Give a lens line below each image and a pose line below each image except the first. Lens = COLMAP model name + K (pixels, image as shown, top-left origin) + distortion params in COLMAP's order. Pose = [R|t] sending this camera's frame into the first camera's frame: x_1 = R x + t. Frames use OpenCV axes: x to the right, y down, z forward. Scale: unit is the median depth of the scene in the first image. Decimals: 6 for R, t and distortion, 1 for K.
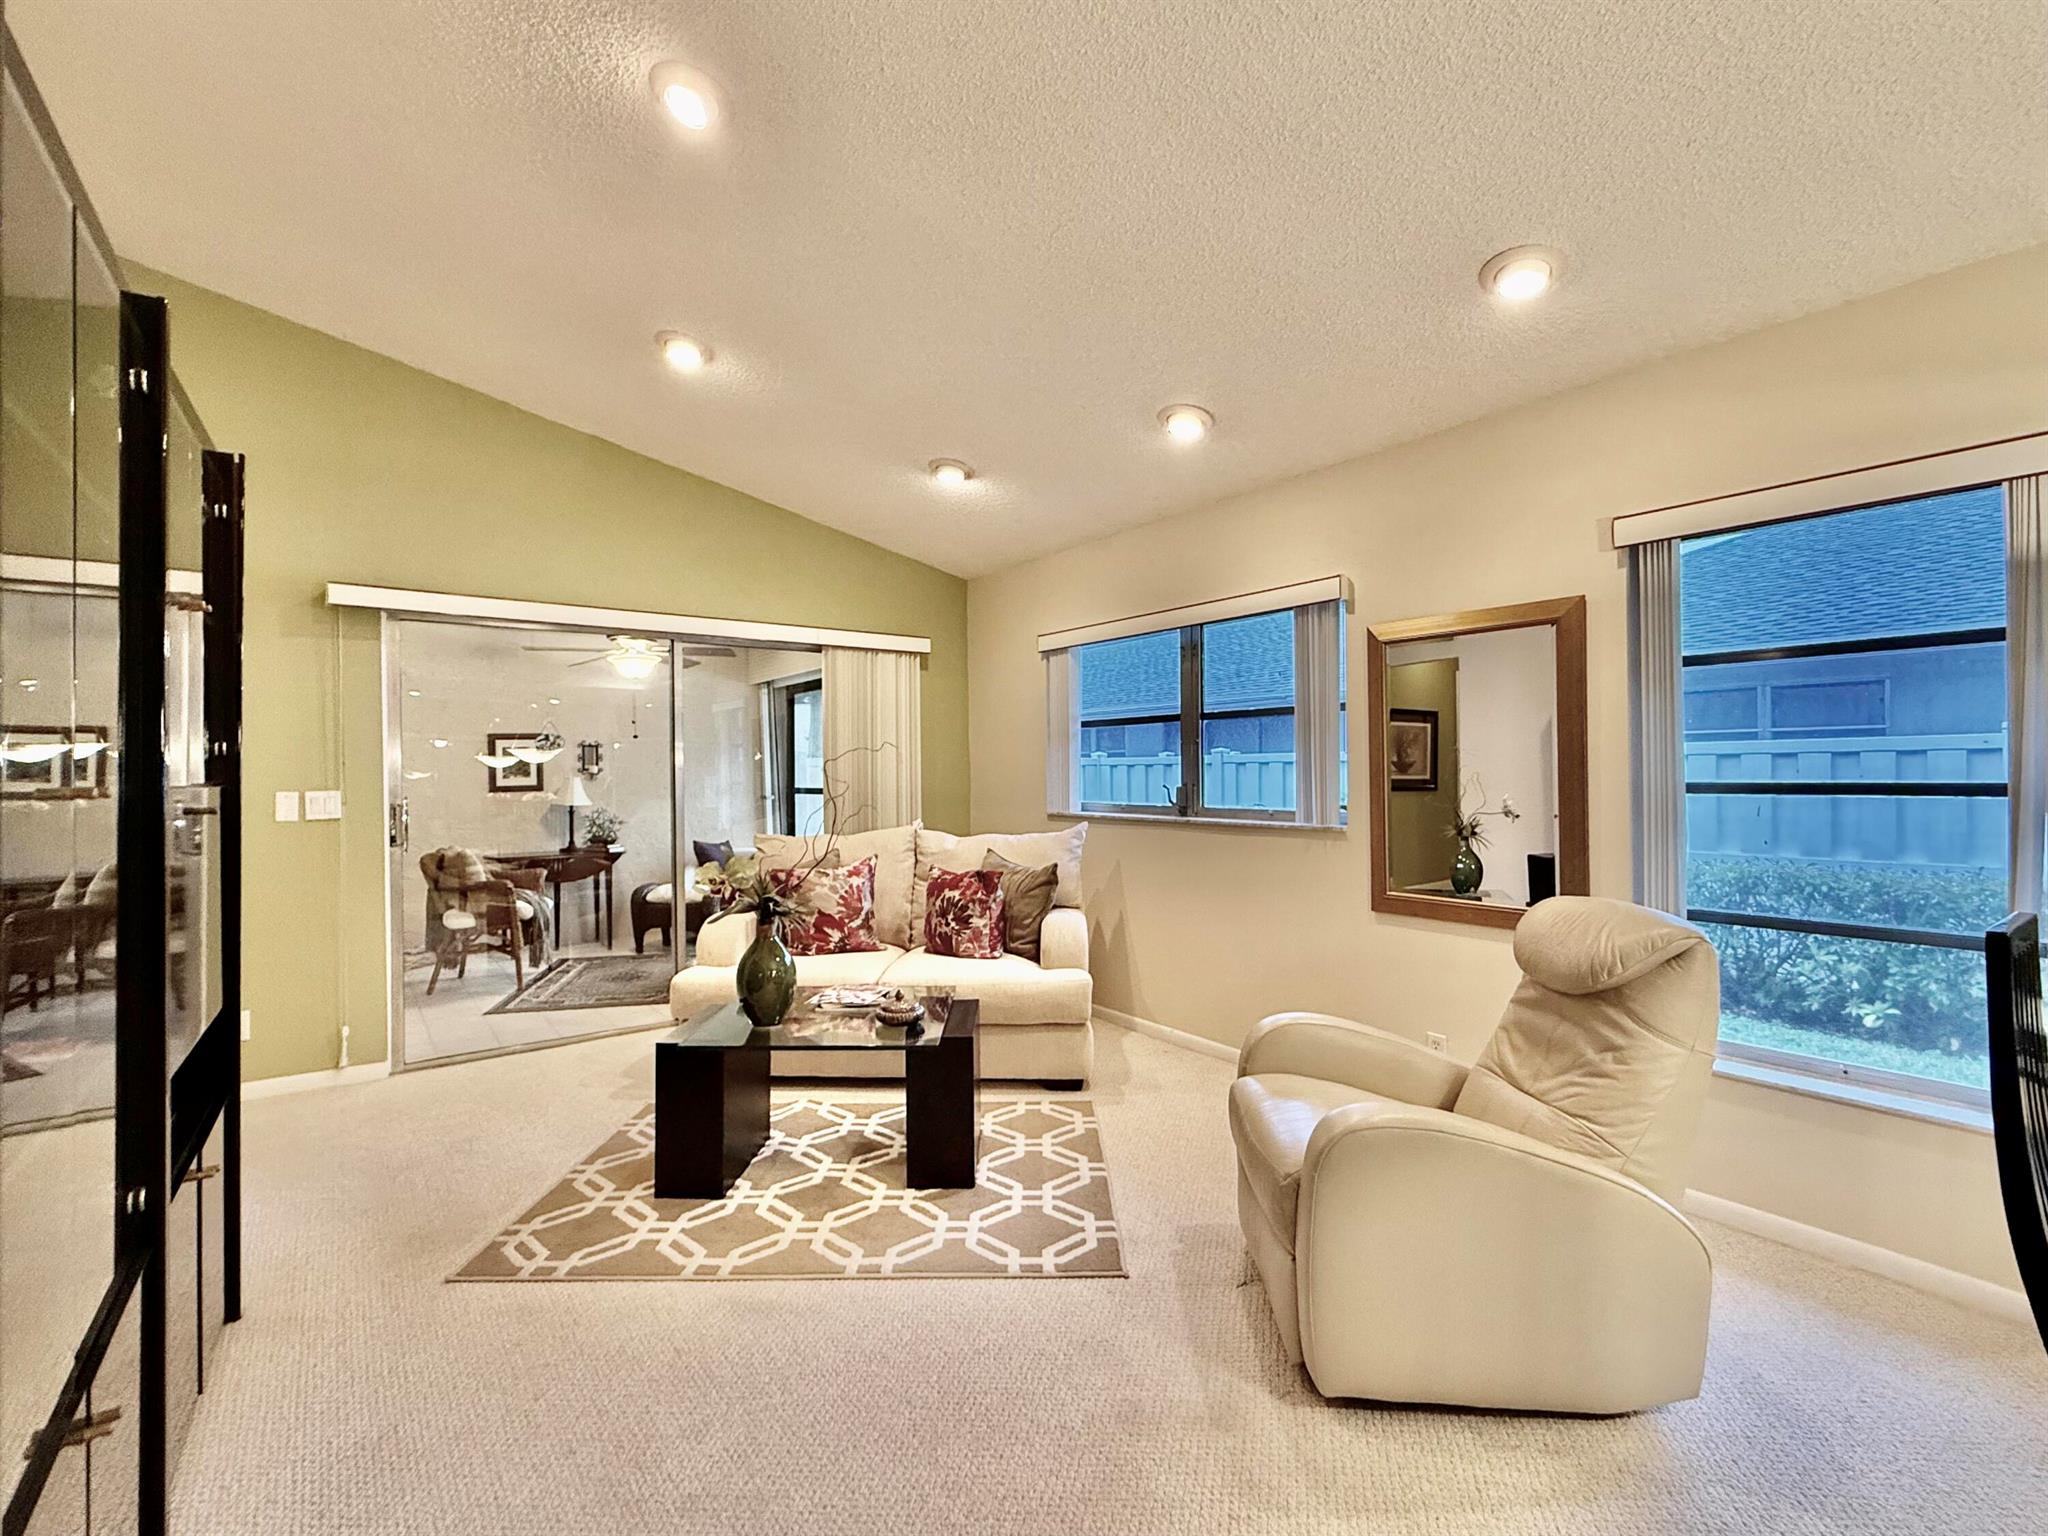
lens RADIAL K [[928.3, 0, 1028.0], [0, 928.3, 761.0], [0, 0, 1]] dist [0.000752, 0.000074]
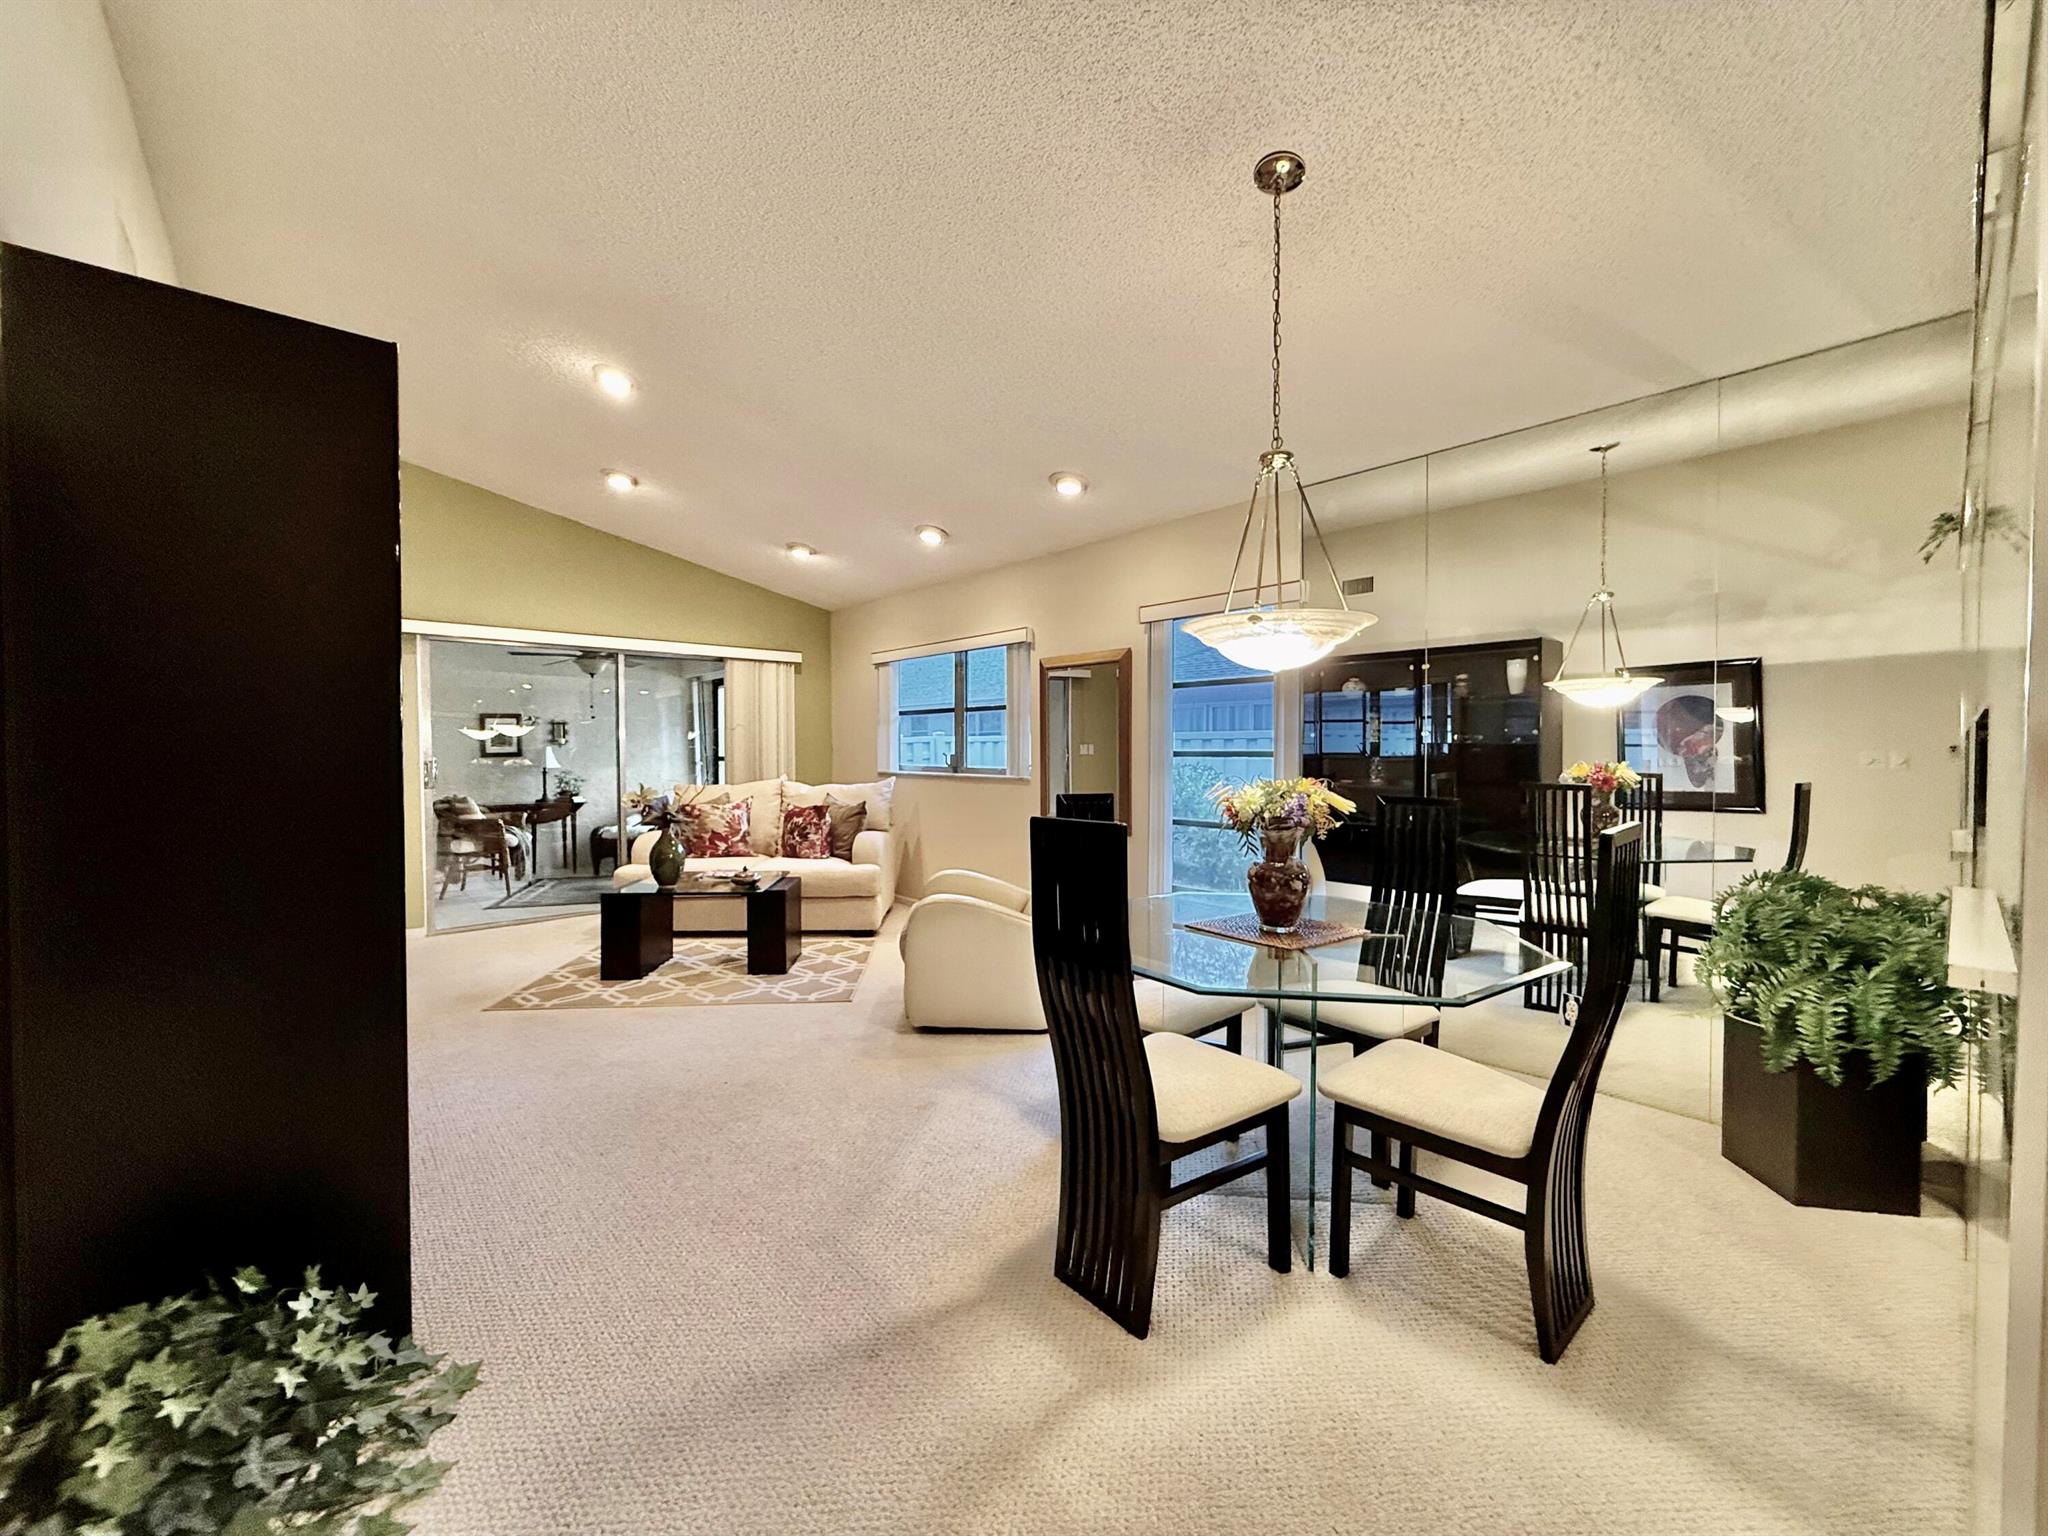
lens RADIAL K [[811.7, 0, 1023.2], [0, 811.7, 763.0], [0, 0, 1]] dist [-0.002184, 0.000343]
pose [[0.996636, 0.006723, 0.081679, 0.187430], [-0.009033, 0.999569, 0.027939, 0.003476], [-0.081456, -0.028583, 0.996267, -0.410453]]
